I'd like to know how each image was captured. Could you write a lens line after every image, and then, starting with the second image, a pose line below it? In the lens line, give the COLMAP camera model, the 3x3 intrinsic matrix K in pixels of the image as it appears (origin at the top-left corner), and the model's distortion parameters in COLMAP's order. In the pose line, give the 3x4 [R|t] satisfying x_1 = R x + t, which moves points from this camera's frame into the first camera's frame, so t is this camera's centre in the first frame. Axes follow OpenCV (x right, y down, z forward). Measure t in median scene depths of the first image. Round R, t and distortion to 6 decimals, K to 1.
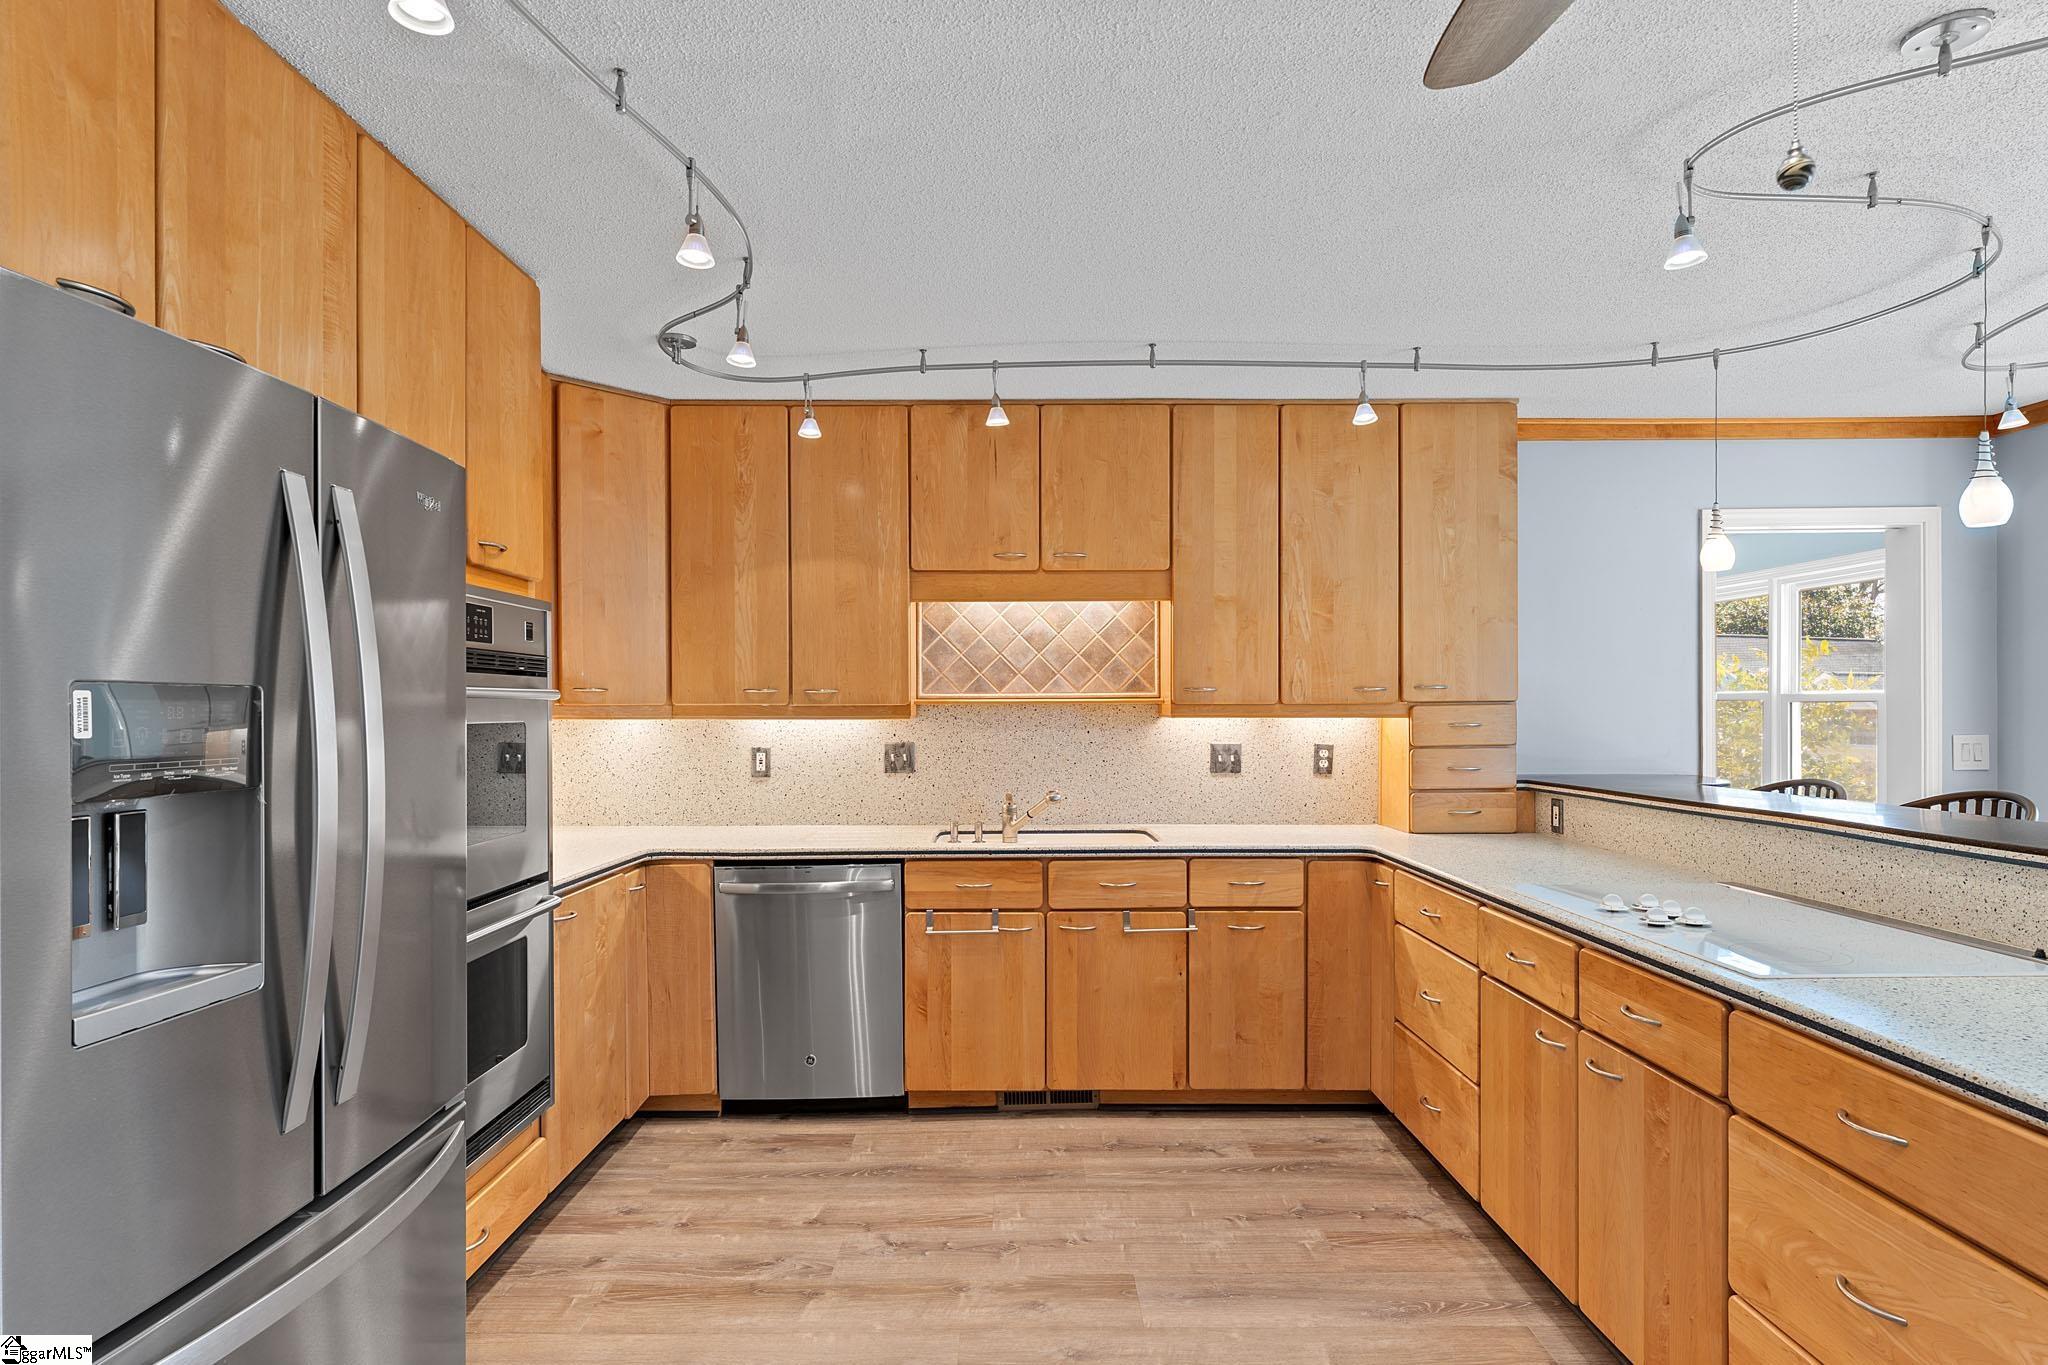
lens RADIAL K [[1063.6, 0, 1021.4], [0, 1063.6, 700.6], [0, 0, 1]] dist [0.005520, 0.000759]
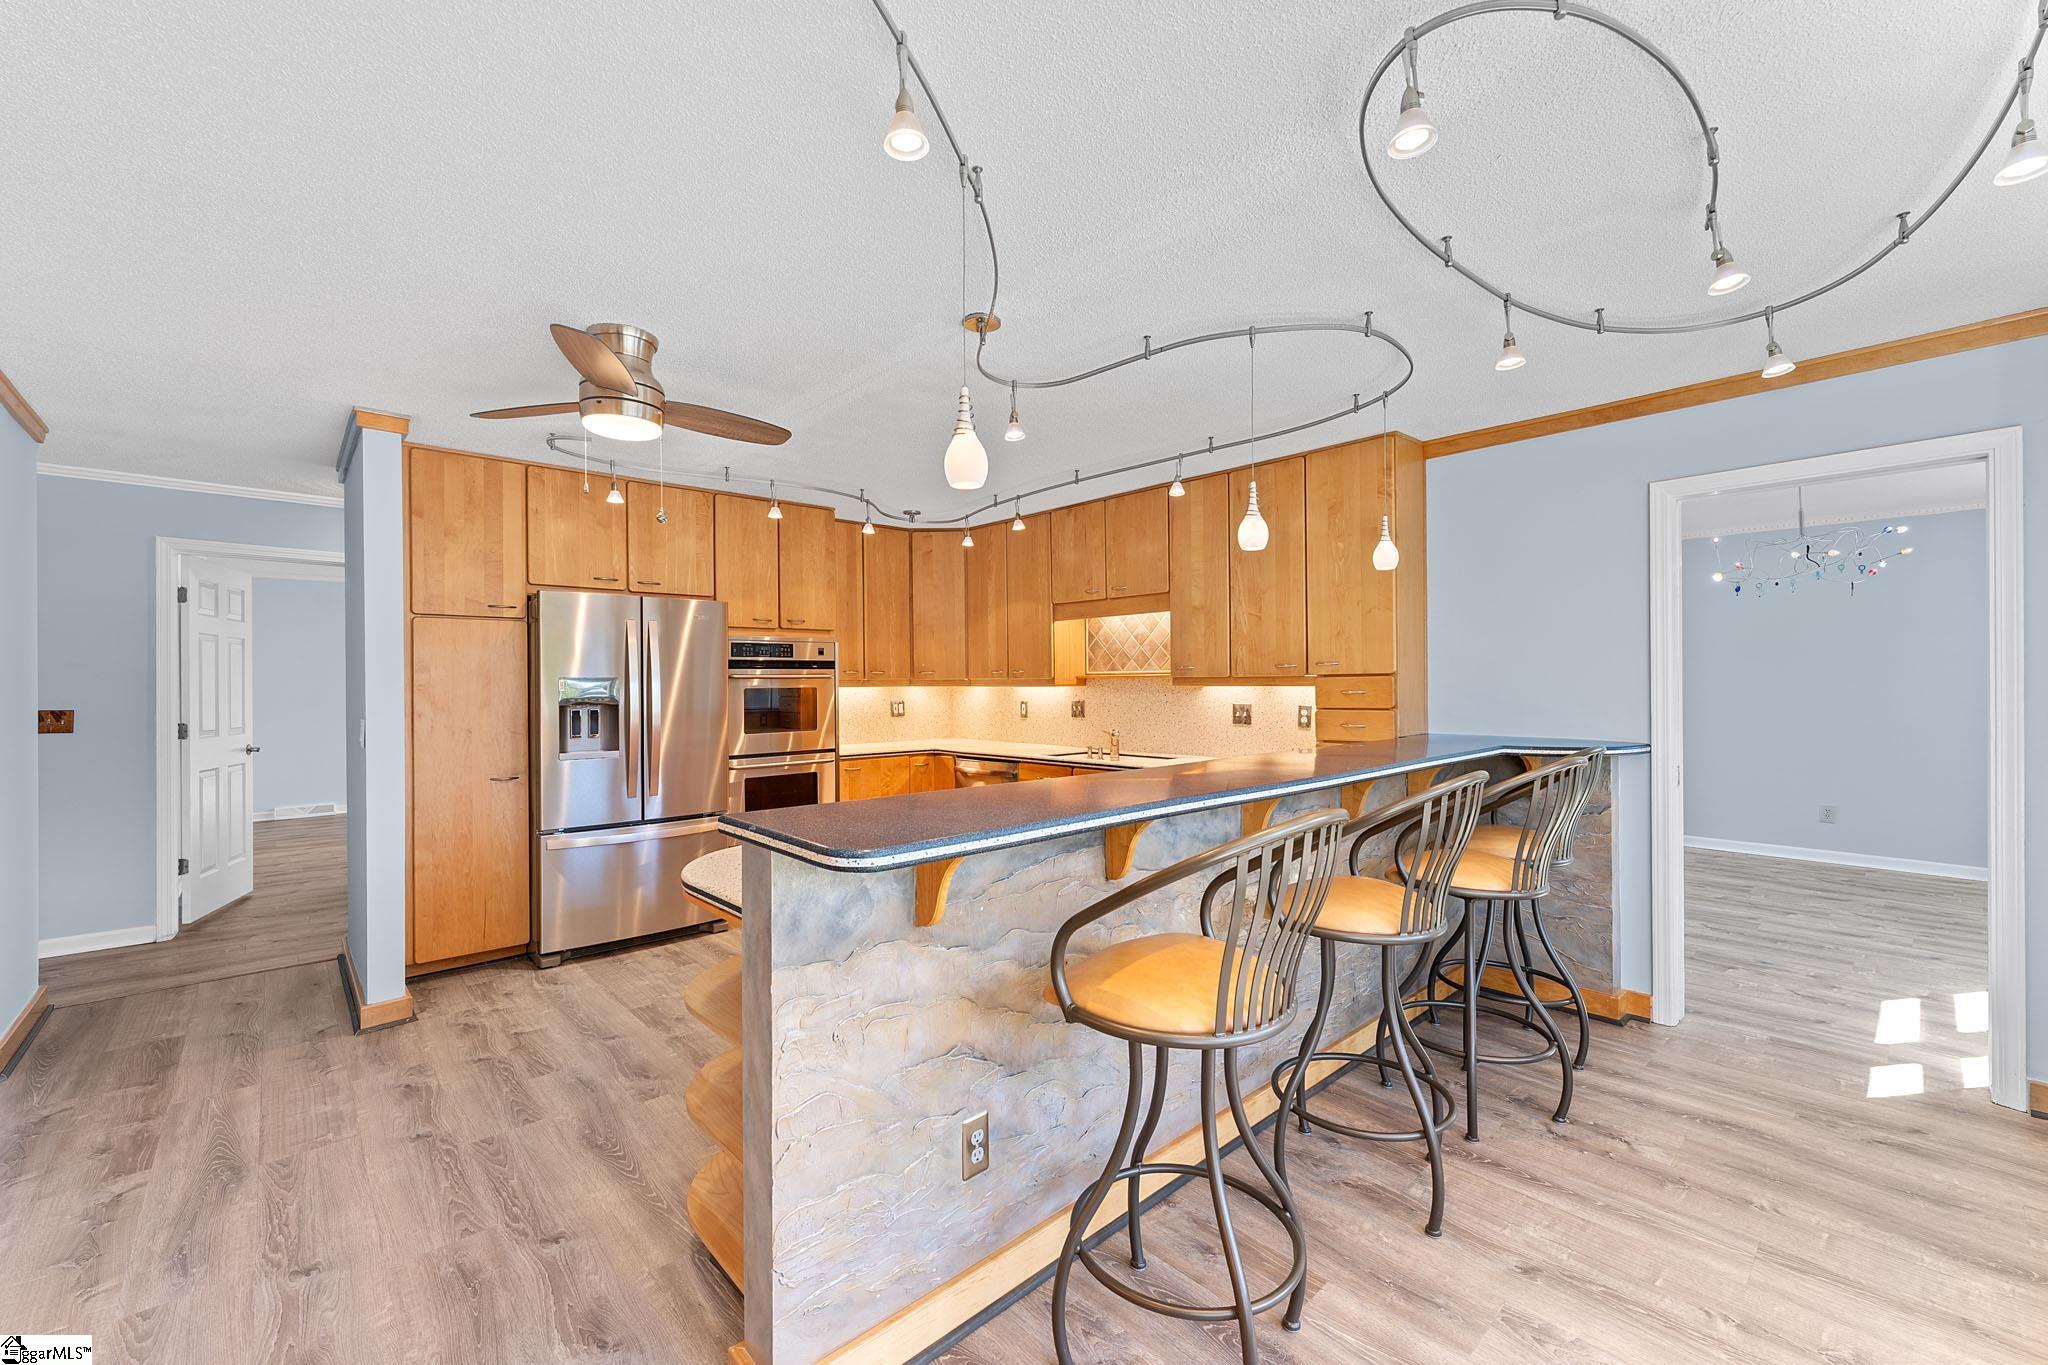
lens RADIAL K [[838.7, 0, 1024.4], [0, 838.7, 679.1], [0, 0, 1]] dist [0.002096, -0.000101]
pose [[0.672430, -0.004975, -0.740144, 0.871462], [0.013514, 0.999893, 0.005557, -0.004043], [0.740037, -0.013739, 0.672426, 0.011679]]
